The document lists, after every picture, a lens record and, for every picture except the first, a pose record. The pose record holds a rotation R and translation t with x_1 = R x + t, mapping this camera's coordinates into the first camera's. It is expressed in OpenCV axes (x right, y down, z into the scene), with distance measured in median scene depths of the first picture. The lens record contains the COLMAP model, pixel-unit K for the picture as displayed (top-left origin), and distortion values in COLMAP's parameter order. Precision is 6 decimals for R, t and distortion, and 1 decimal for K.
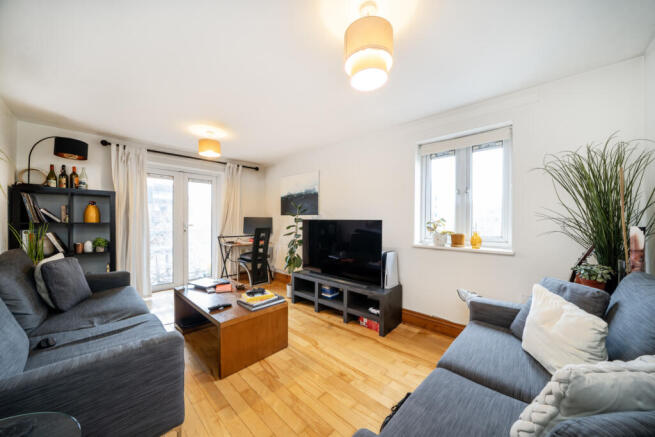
lens RADIAL K [[229.5, 0, 327.5], [0, 229.5, 218.5], [0, 0, 1]] dist [0.000092, 0.000006]
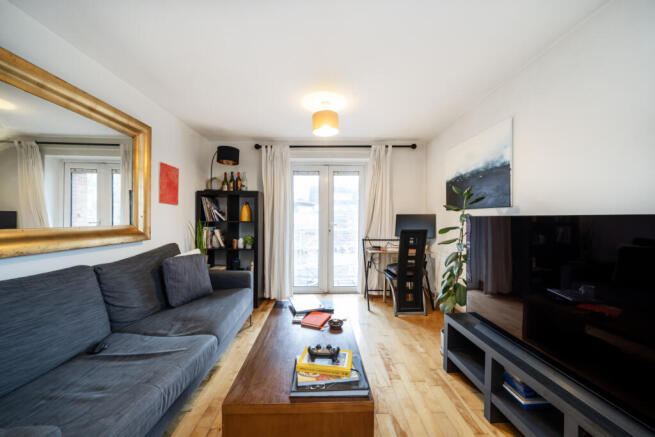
lens RADIAL K [[246.3, 0, 327.5], [0, 246.3, 218.5], [0, 0, 1]] dist [-0.007678, 0.000001]
pose [[0.705126, -0.004337, -0.709069, 0.057639], [0.007999, 0.999966, 0.001838, 0.005050], [0.709037, -0.006968, 0.705137, 0.351186]]
